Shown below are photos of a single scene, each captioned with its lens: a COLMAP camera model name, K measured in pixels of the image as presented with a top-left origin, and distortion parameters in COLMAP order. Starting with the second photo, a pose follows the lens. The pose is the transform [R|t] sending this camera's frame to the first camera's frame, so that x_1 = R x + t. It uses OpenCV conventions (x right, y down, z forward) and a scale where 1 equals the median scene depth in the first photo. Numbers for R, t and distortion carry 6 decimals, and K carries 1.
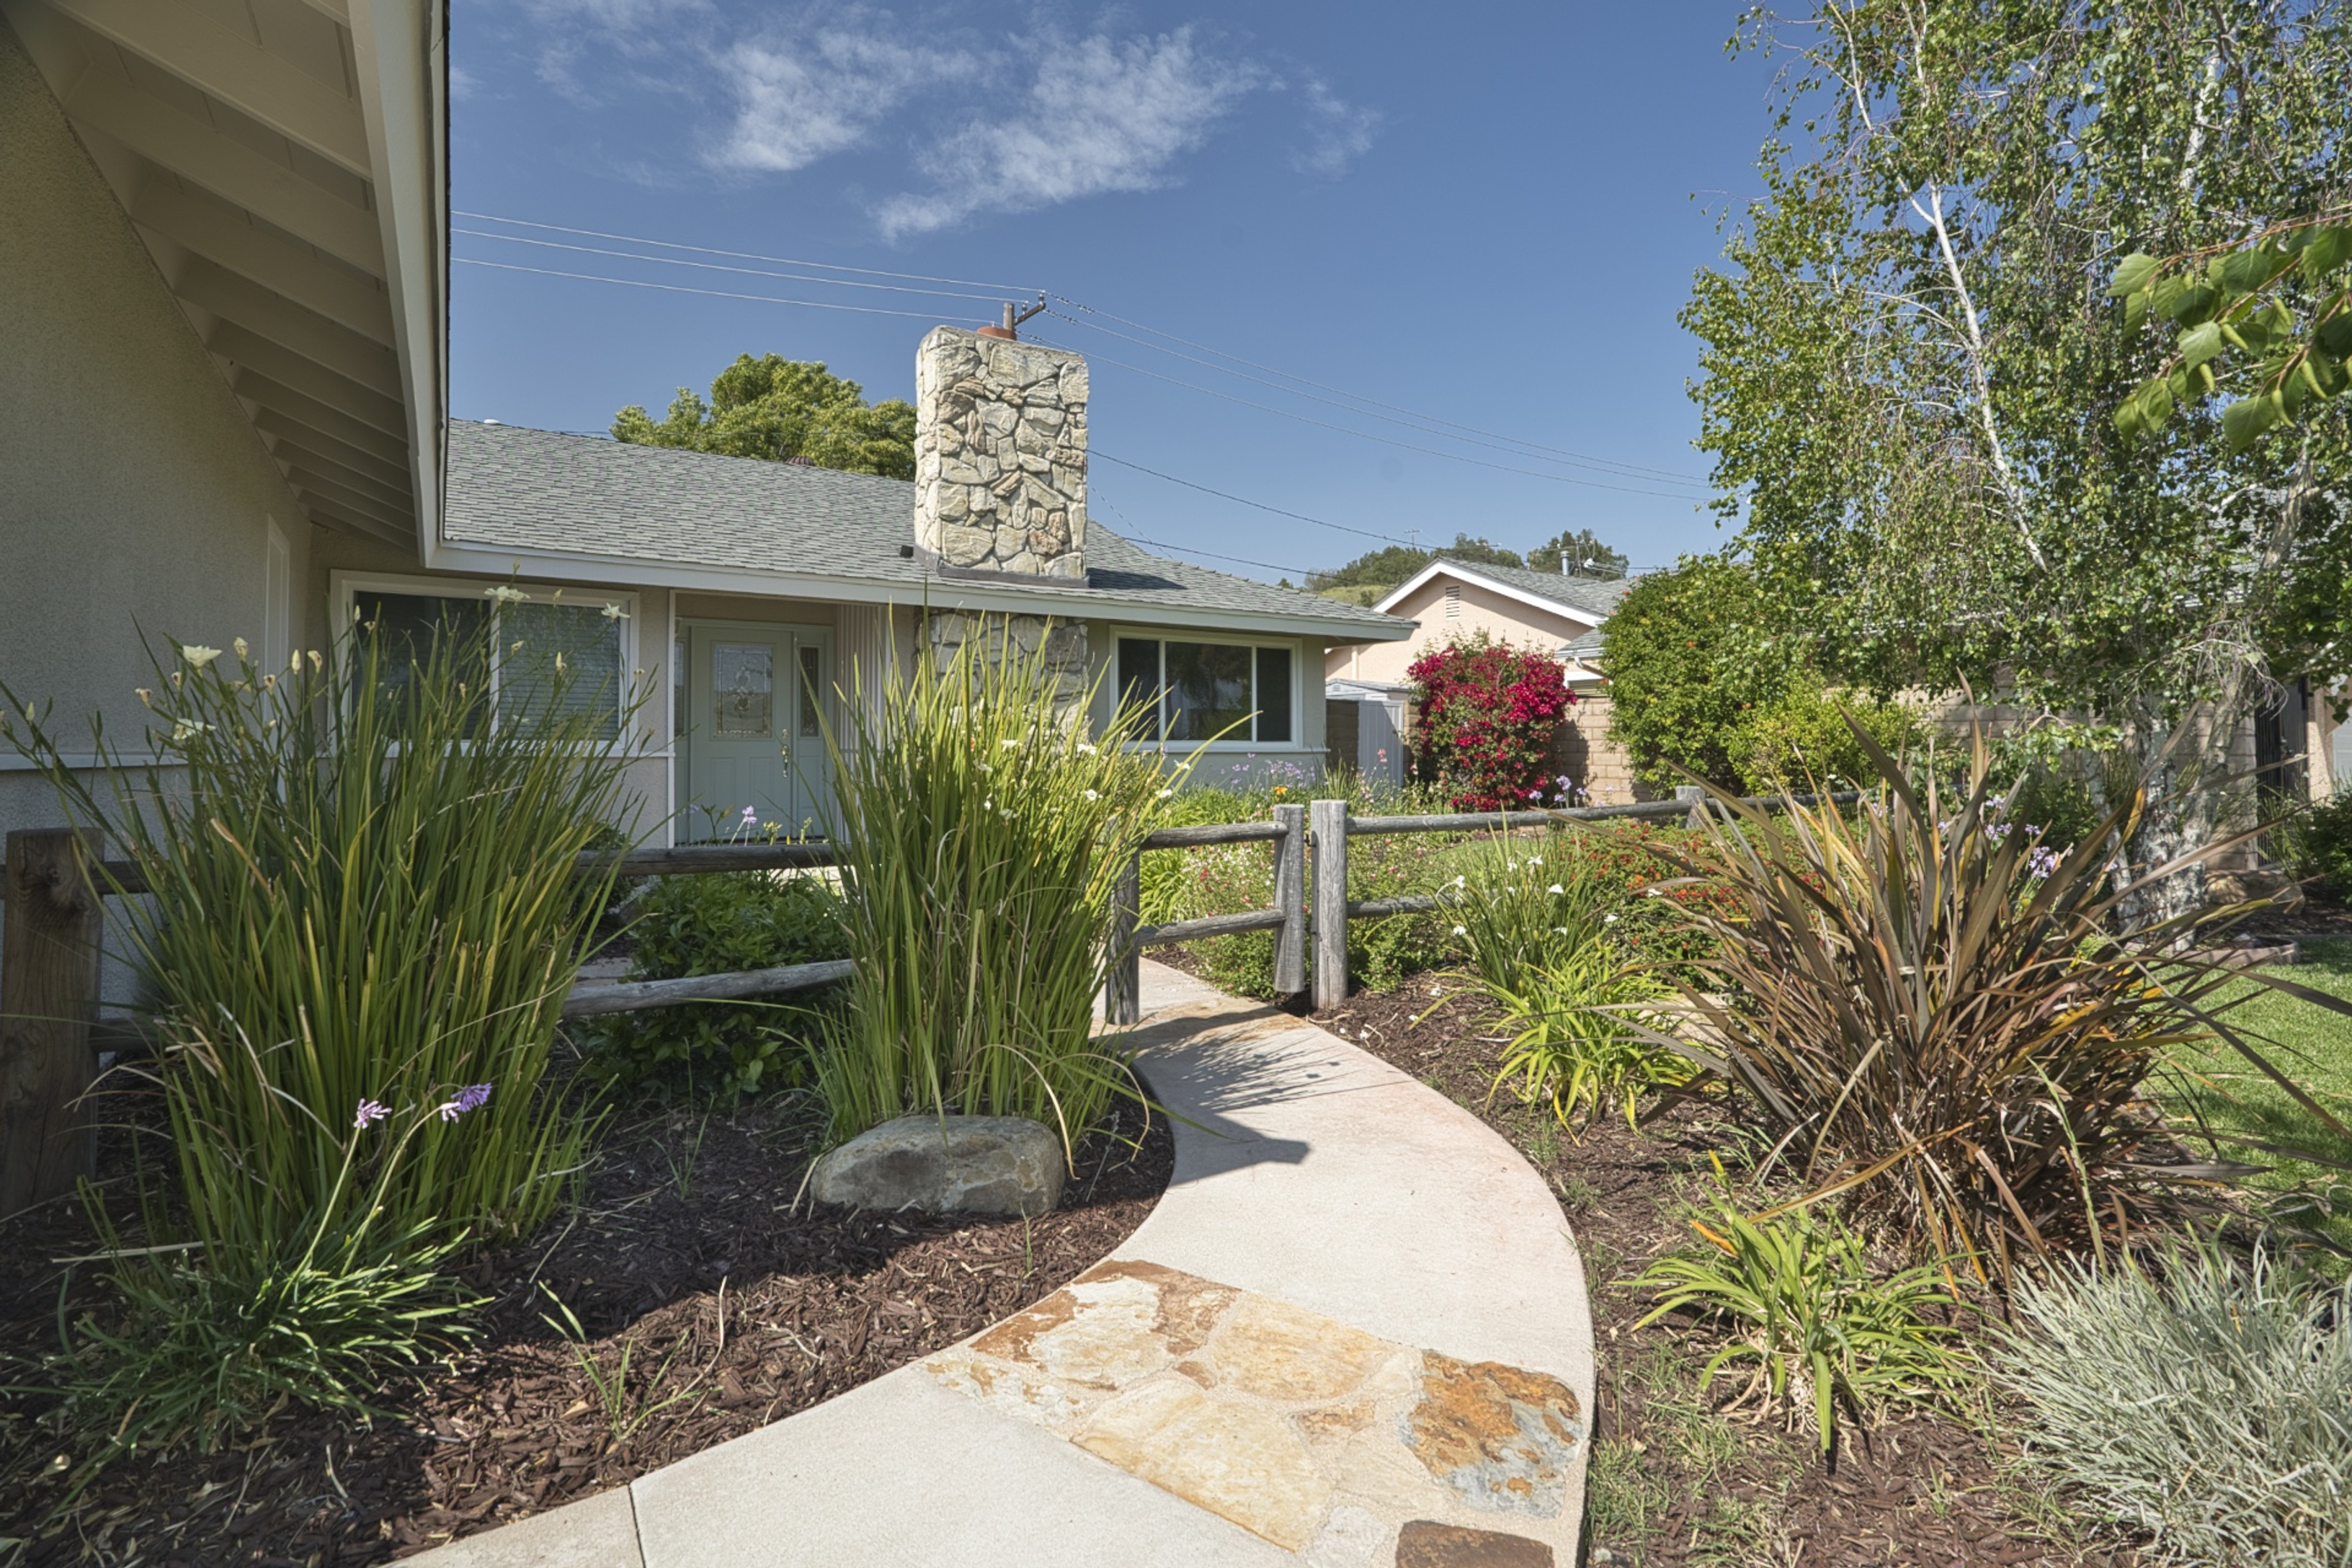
lens RADIAL K [[1106.1, 0, 1173.0], [0, 1106.1, 737.0], [0, 0, 1]] dist [-0.001486, -0.000066]
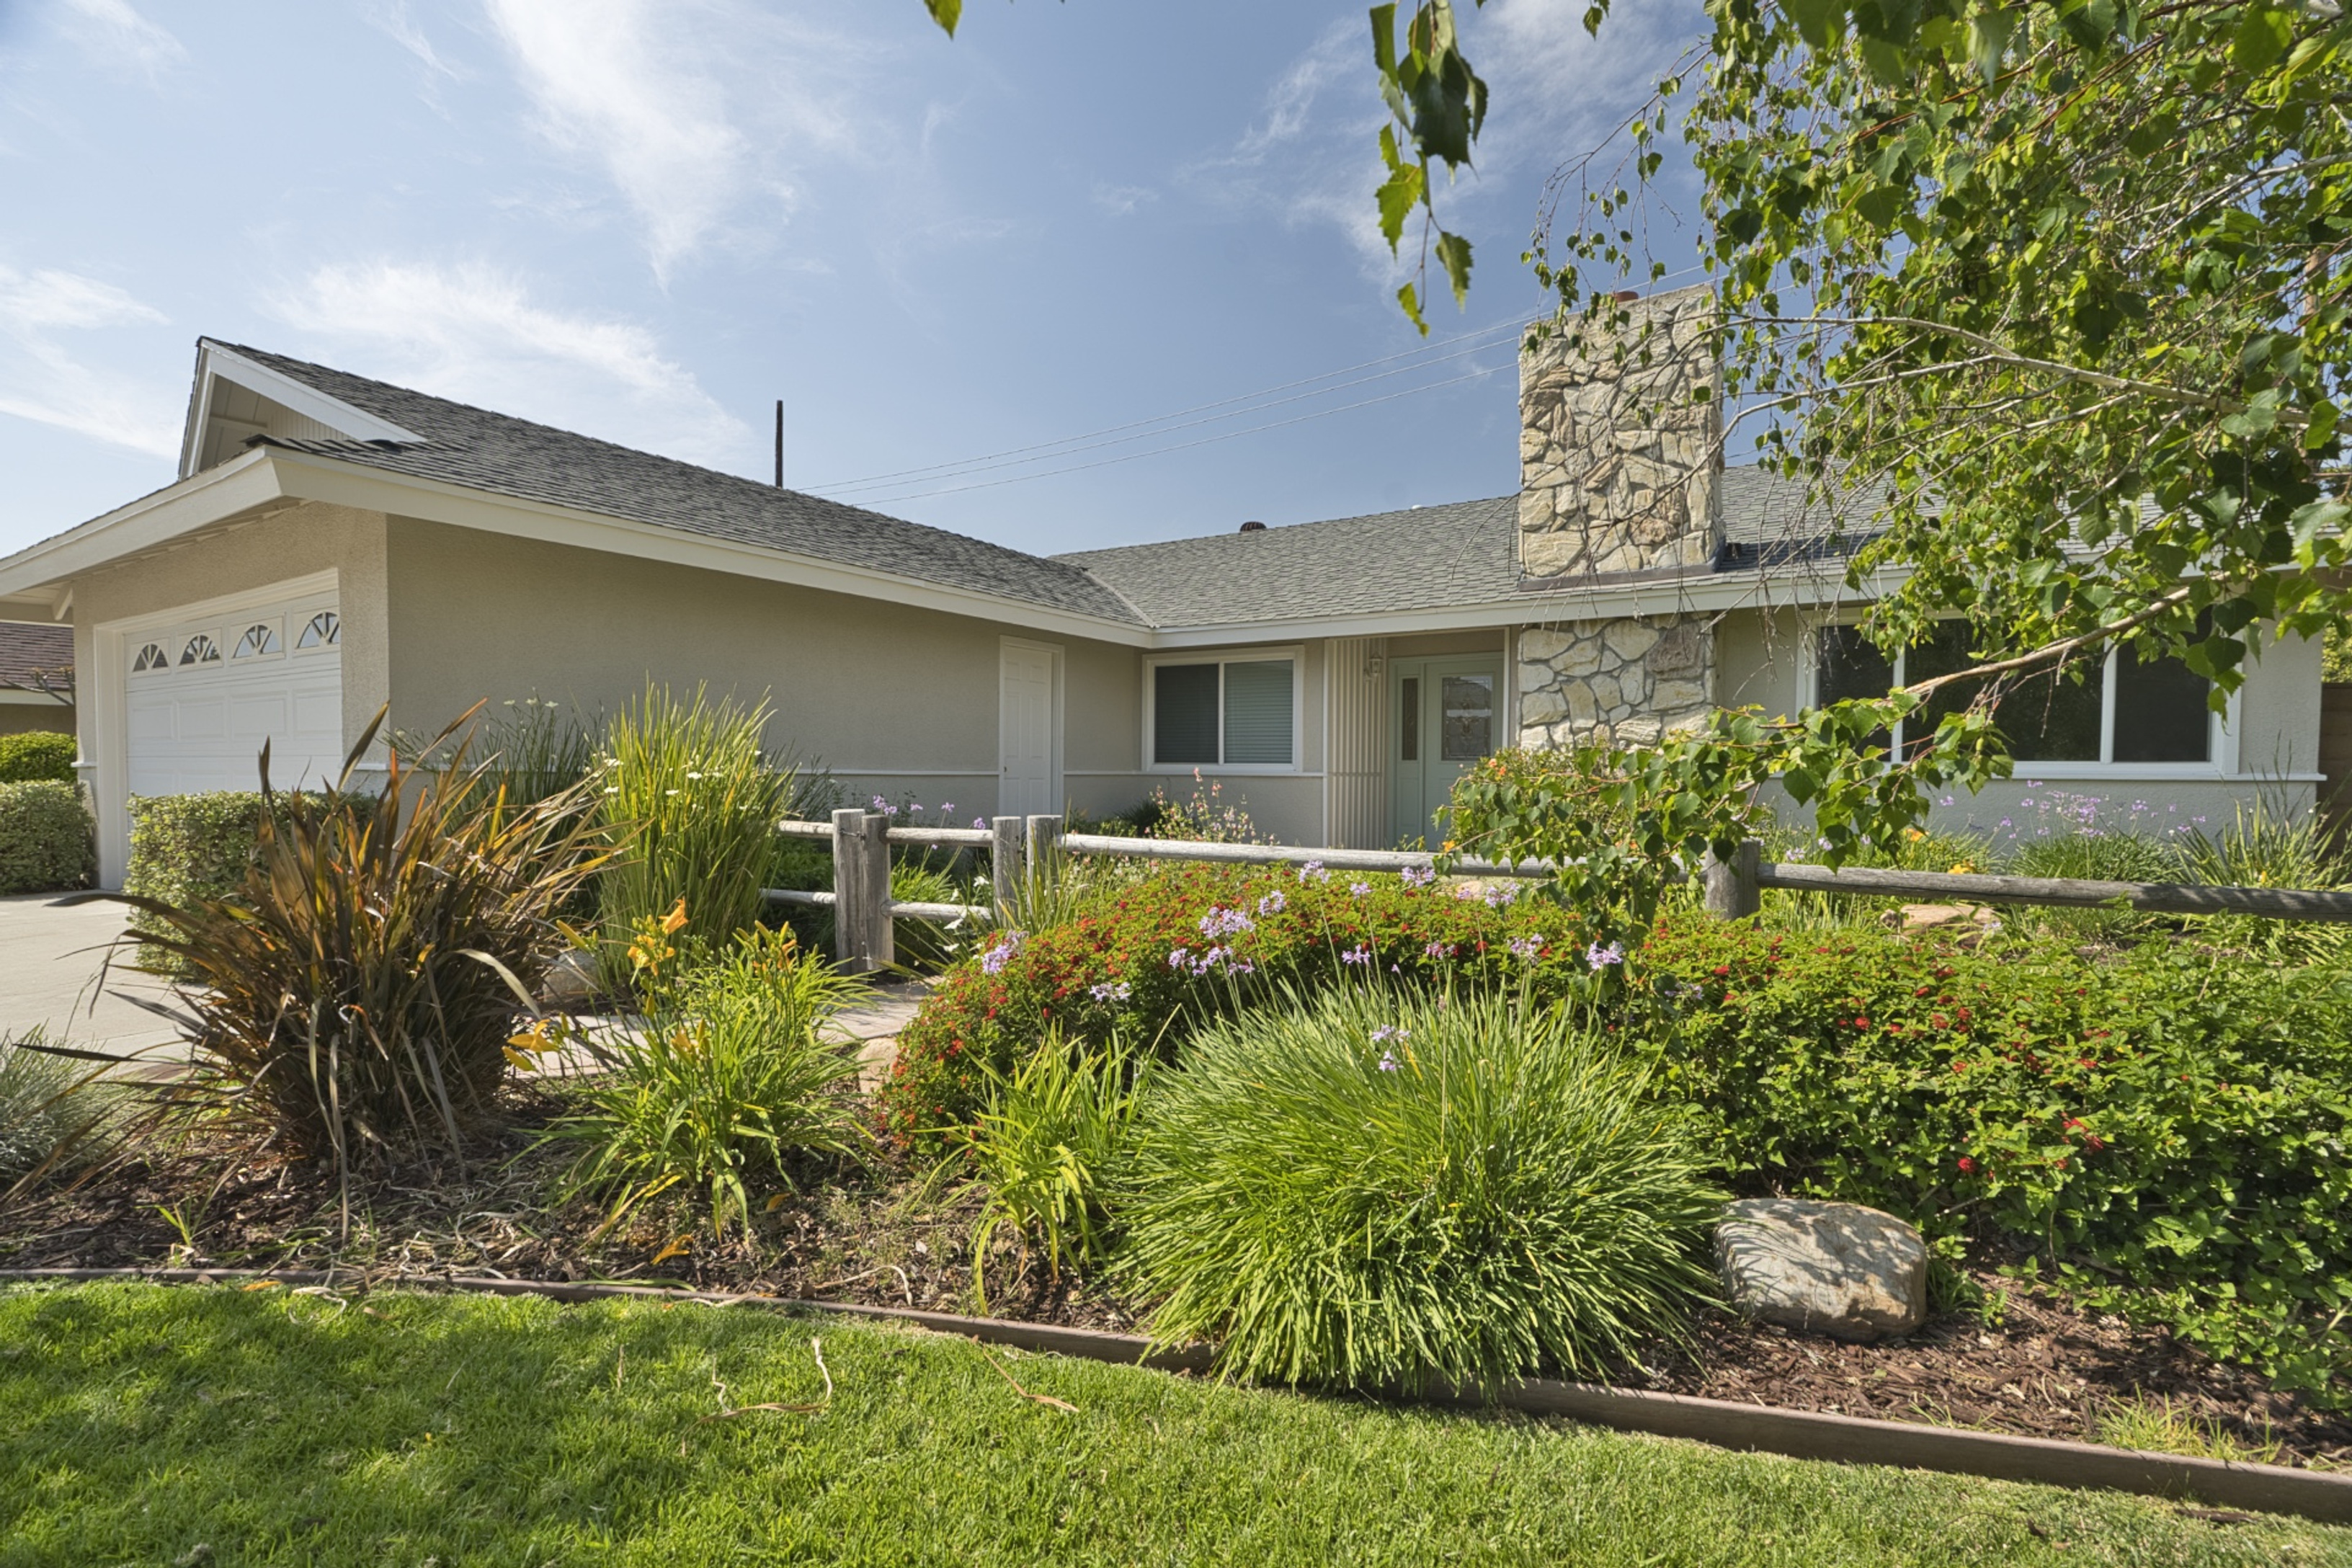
lens RADIAL K [[1109.7, 0, 1180.2], [0, 1109.7, 801.9], [0, 0, 1]] dist [-0.004371, -0.000298]
pose [[0.409371, 0.021714, -0.912110, 0.524963], [0.009788, 0.999555, 0.028189, 0.005926], [0.912316, -0.020468, 0.408976, 0.323398]]
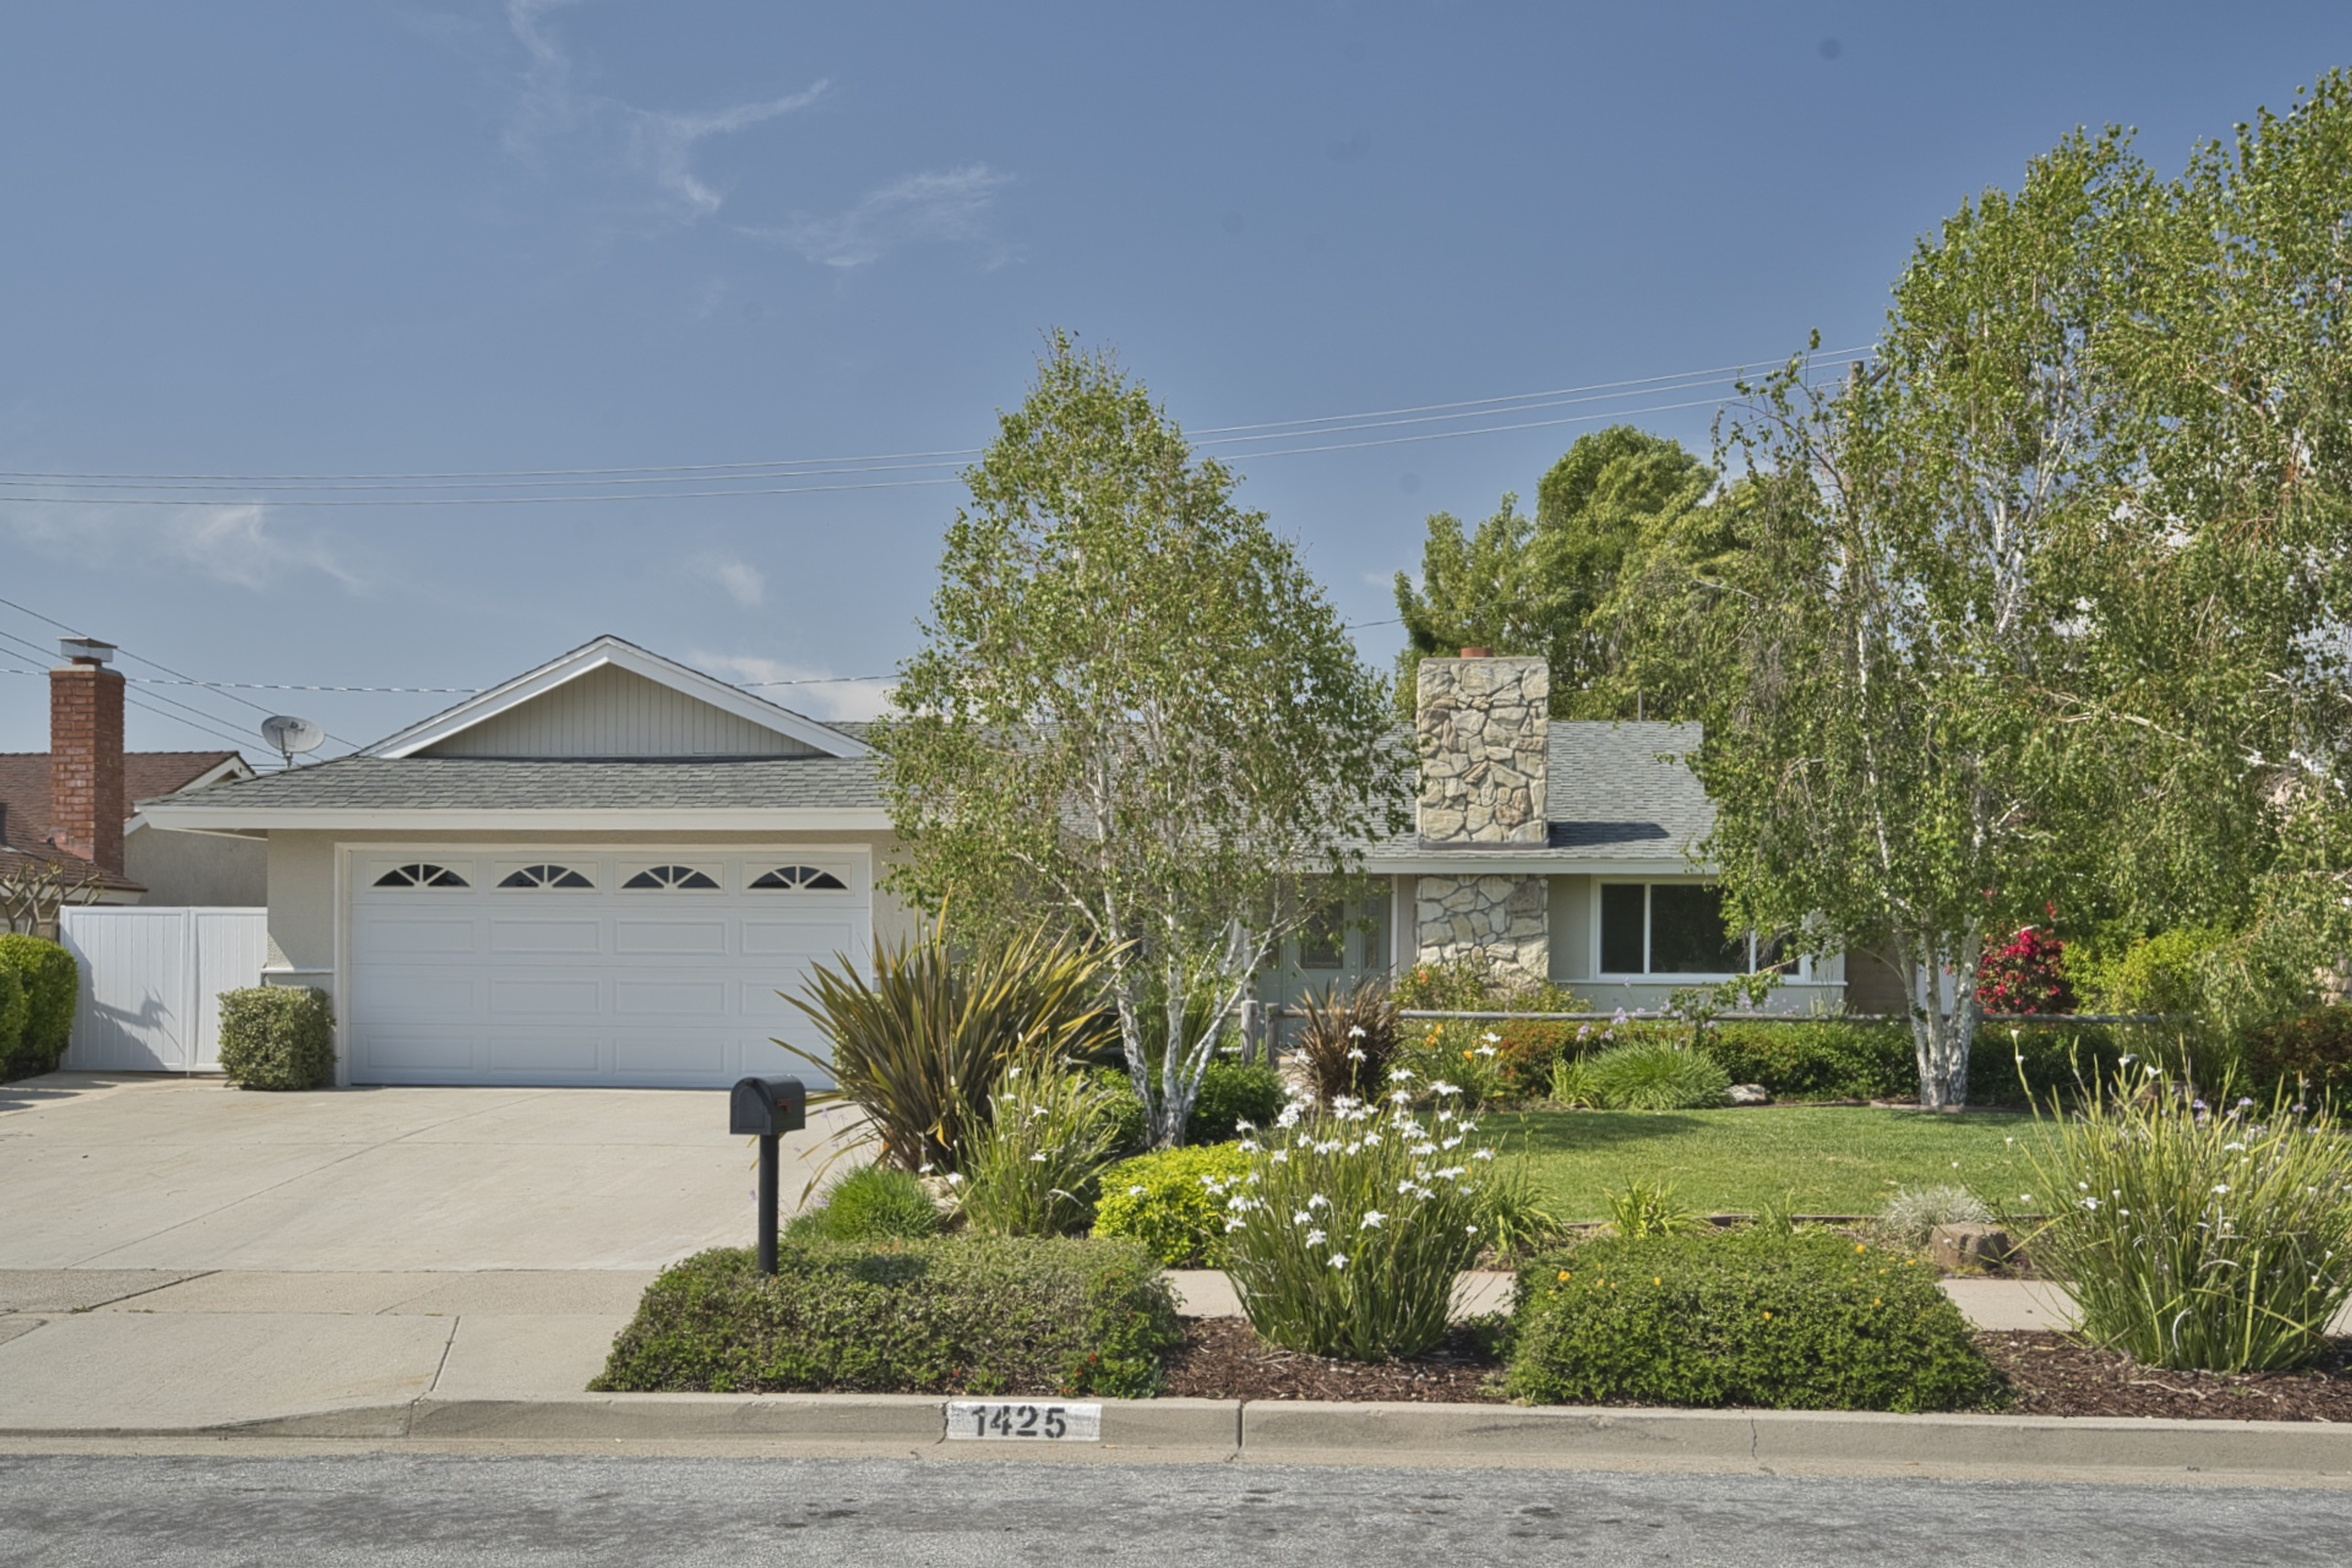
lens RADIAL K [[2231.1, 0, 1174.3], [0, 2231.1, 997.4], [0, 0, 1]] dist [0.005917, -0.002887]
pose [[0.792312, 0.006288, -0.610084, 1.146215], [0.004568, 0.999858, 0.016237, -0.012141], [0.610099, -0.015652, 0.792171, -1.258082]]
